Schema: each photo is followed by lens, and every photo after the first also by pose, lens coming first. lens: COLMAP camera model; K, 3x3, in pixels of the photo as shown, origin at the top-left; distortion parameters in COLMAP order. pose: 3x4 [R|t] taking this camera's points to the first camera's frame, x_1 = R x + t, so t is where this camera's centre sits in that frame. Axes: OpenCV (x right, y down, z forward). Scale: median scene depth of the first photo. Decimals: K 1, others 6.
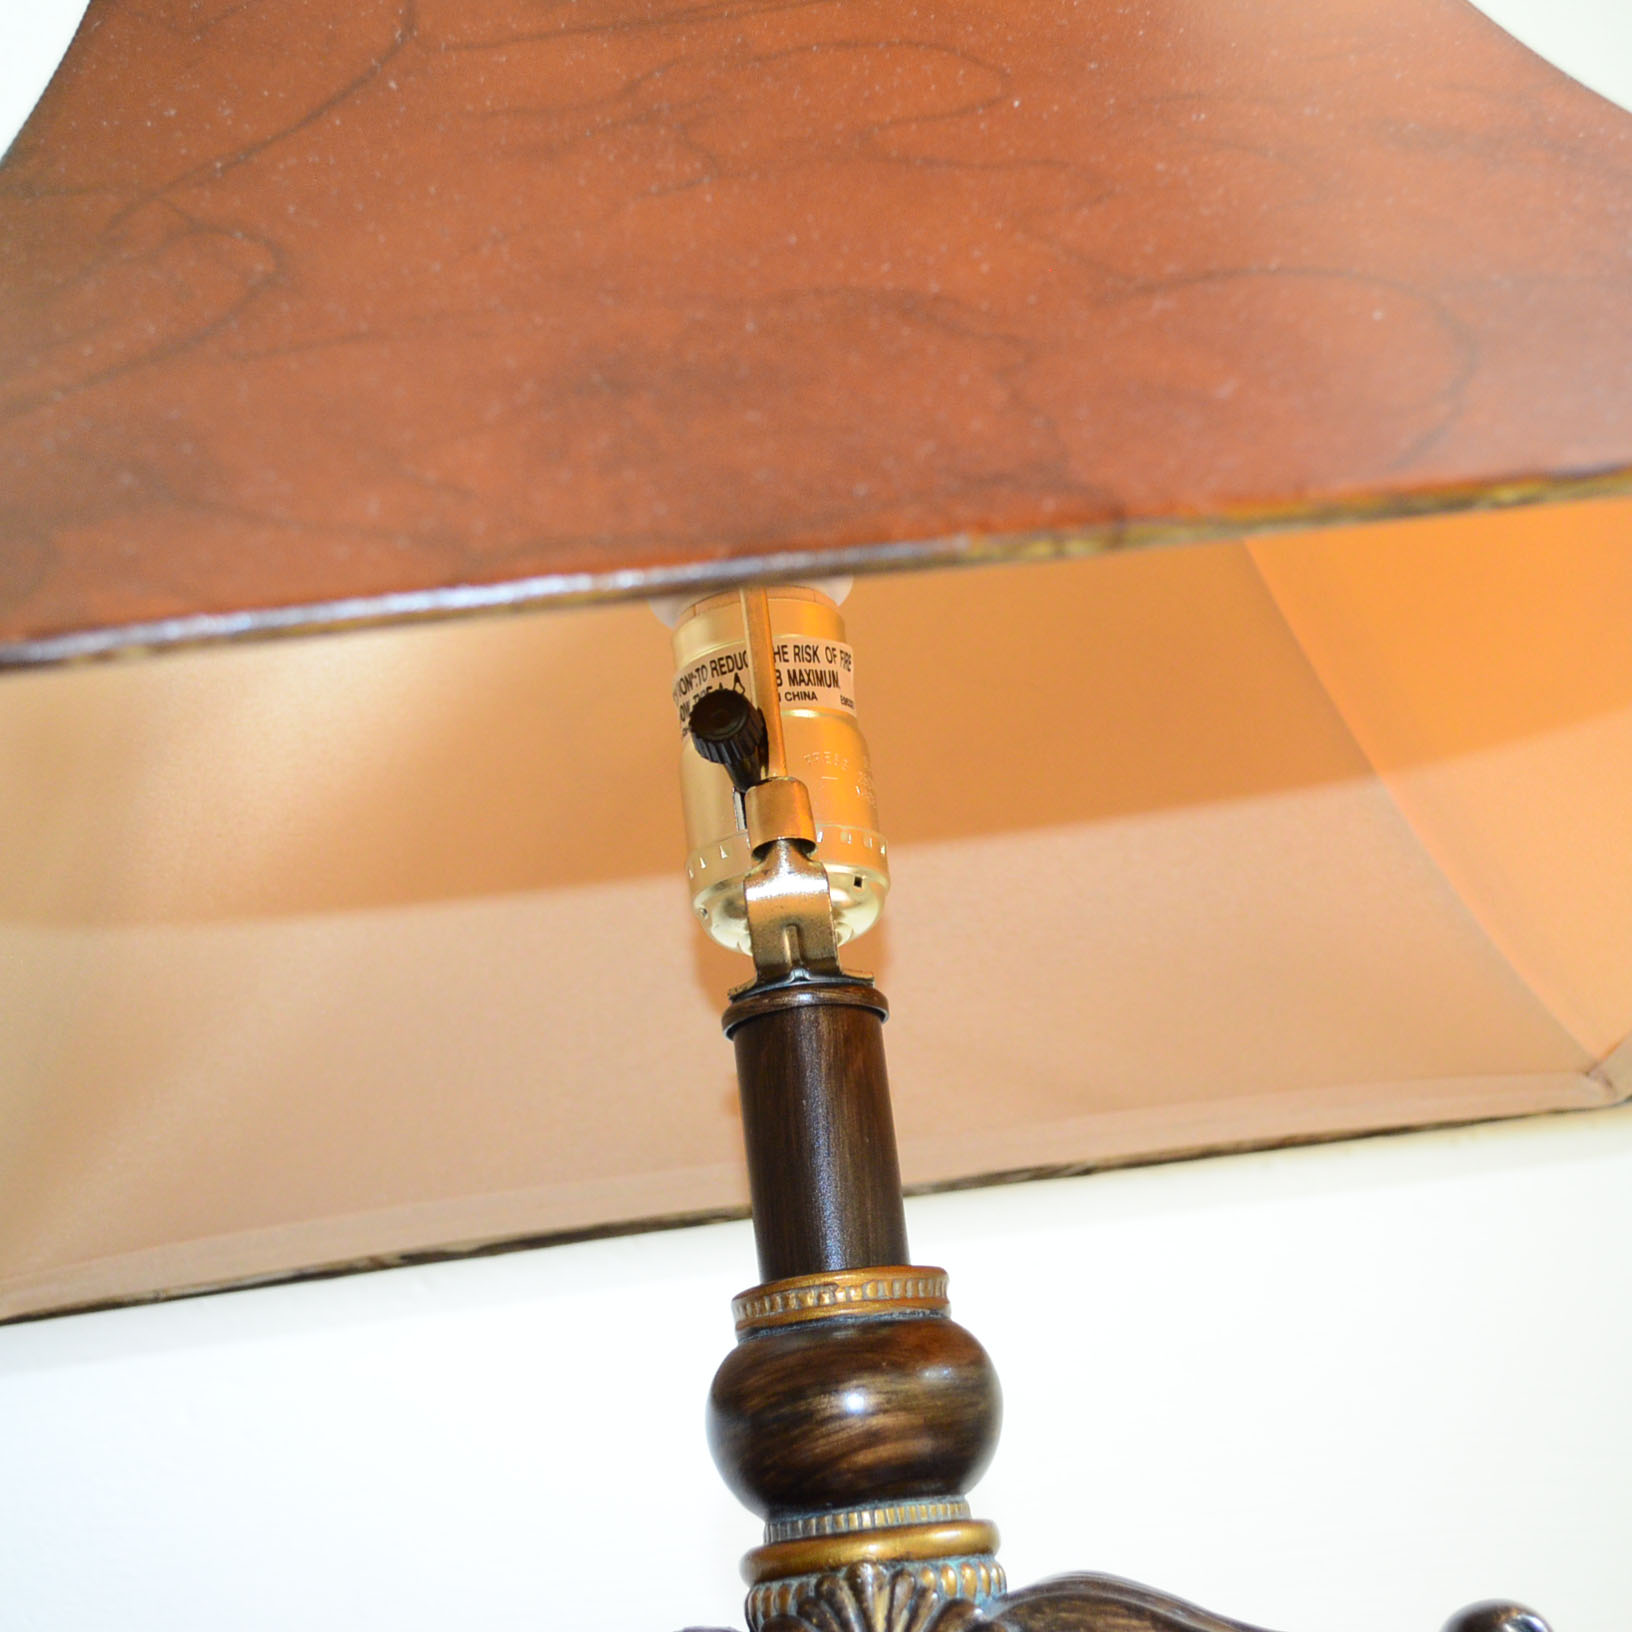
lens RADIAL K [[2715.3, 0, 844.8], [0, 2715.3, 814.4], [0, 0, 1]] dist [-0.009889, 0.024208]
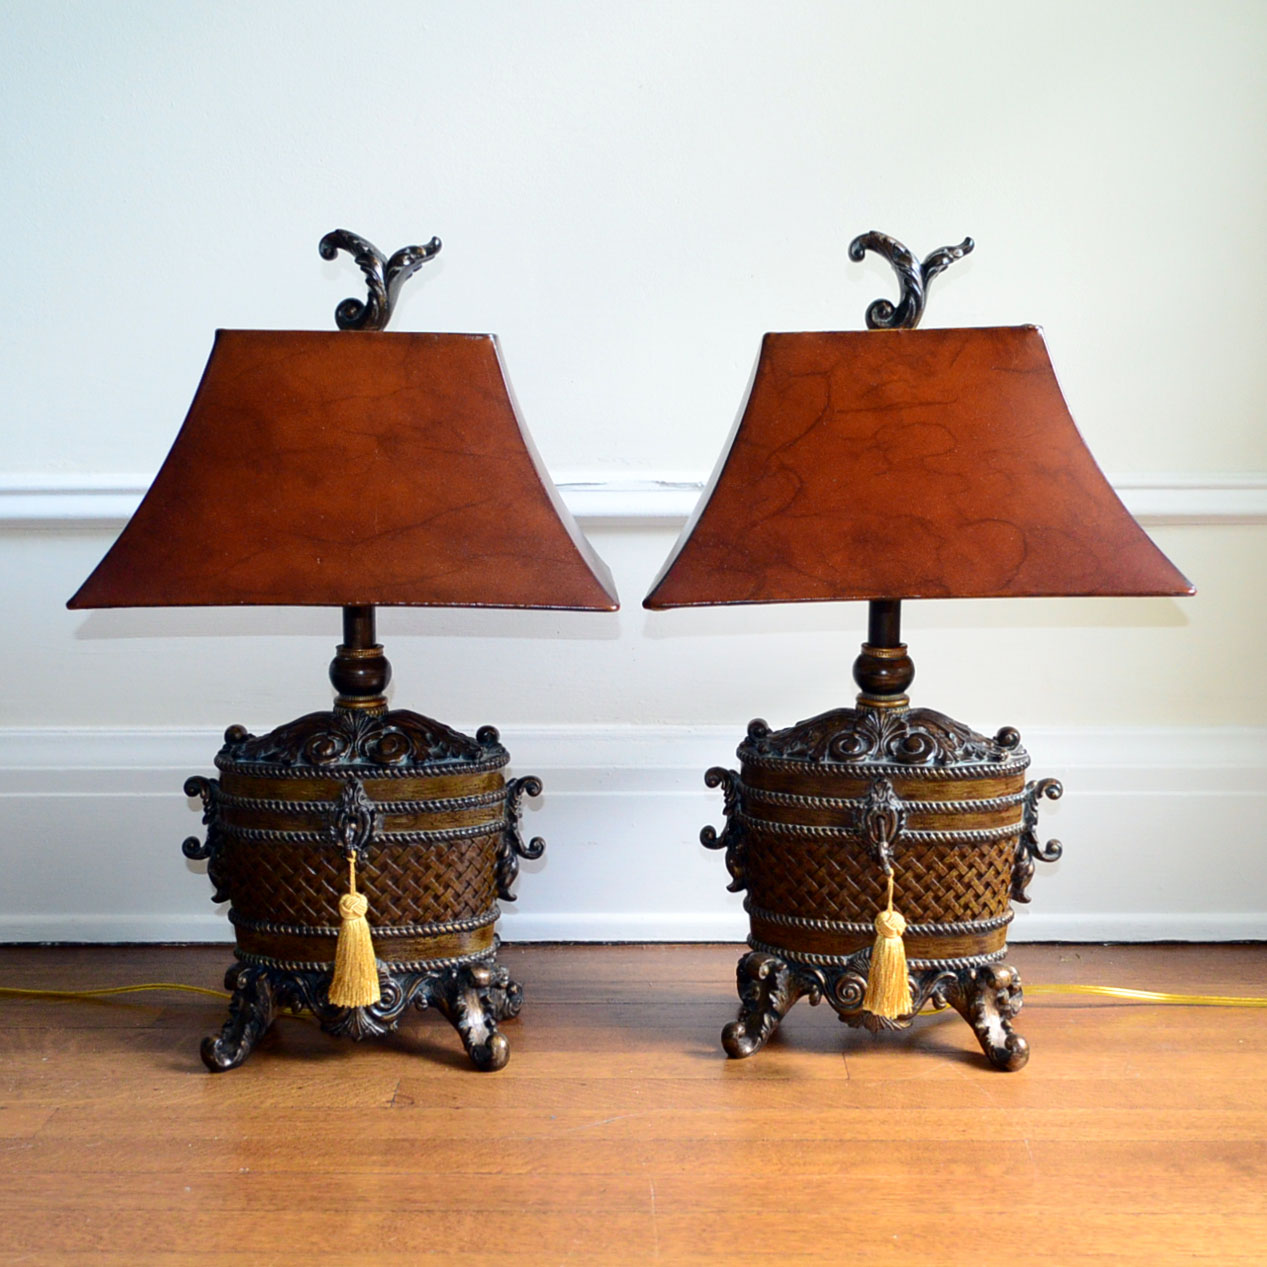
lens RADIAL K [[1868.6, 0, 633.5], [0, 1868.6, 633.5], [0, 0, 1]] dist [-0.071082, 0.073407]
pose [[0.984989, 0.141148, -0.099372, -0.123360], [-0.076038, 0.871586, 0.484309, -1.526425], [0.154971, -0.469483, 0.869235, -2.069981]]
